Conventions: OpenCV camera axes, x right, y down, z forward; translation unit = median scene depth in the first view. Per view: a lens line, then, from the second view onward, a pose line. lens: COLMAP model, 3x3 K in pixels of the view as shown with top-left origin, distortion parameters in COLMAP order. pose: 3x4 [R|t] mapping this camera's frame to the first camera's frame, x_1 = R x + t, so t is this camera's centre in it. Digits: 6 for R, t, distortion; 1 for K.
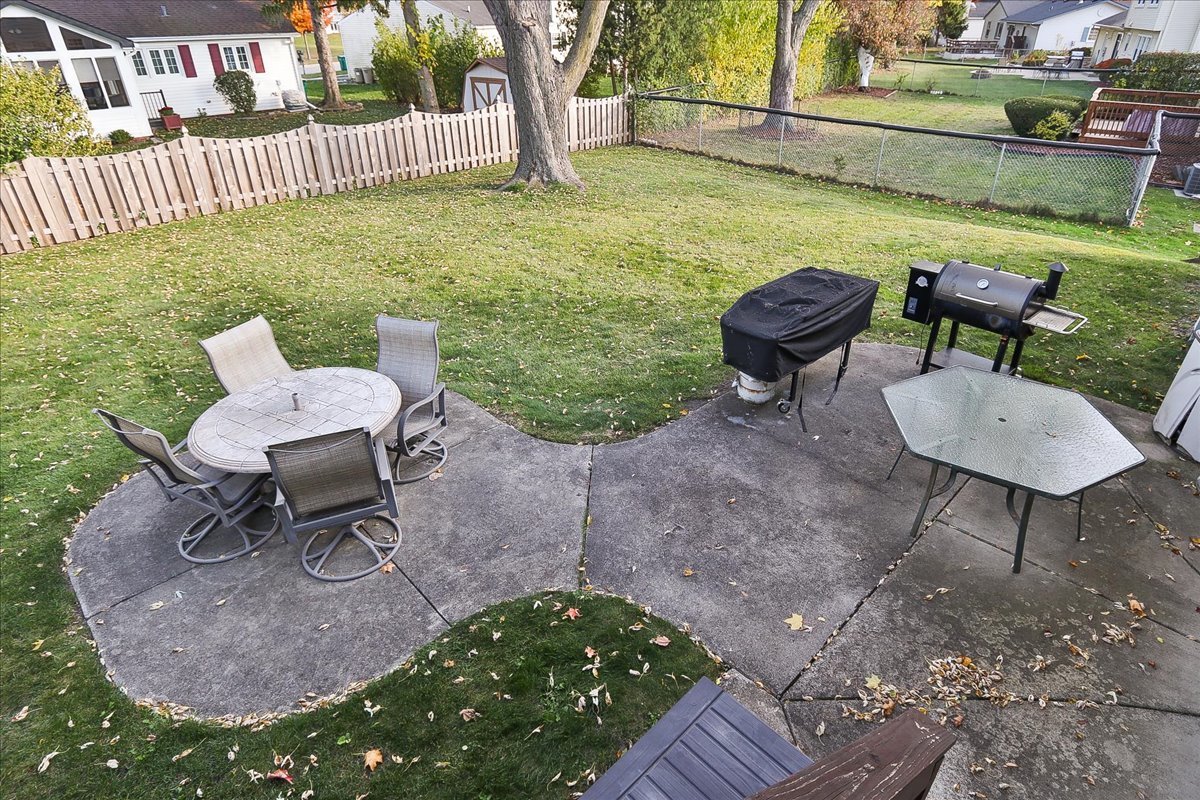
lens RADIAL K [[666.5, 0, 597.5], [0, 666.5, 356.0], [0, 0, 1]] dist [-0.000677, 0.000774]
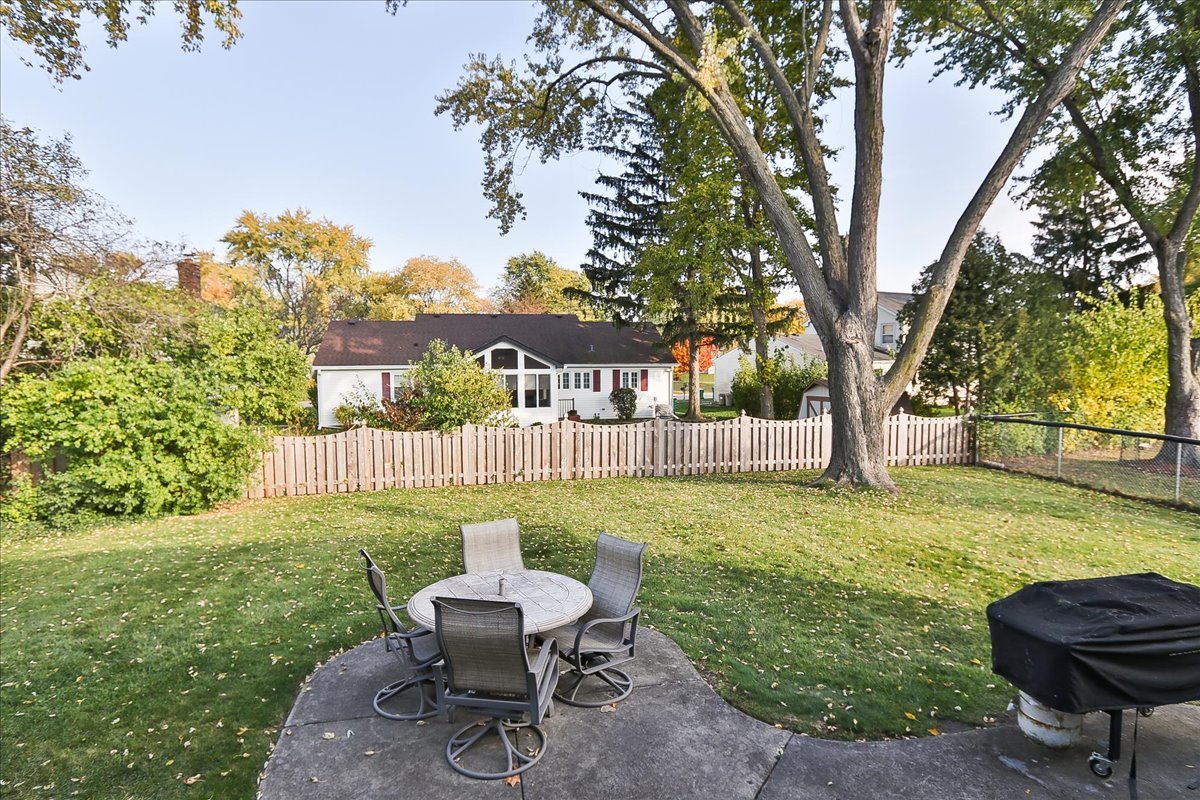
lens RADIAL K [[620.6, 0, 600.0], [0, 620.6, 400.0], [0, 0, 1]] dist [-0.005793, 0.000415]
pose [[0.851448, 0.036778, -0.523148, 0.077698], [-0.251246, 0.904219, -0.345345, 0.039760], [0.460340, 0.425482, 0.779136, 0.062181]]
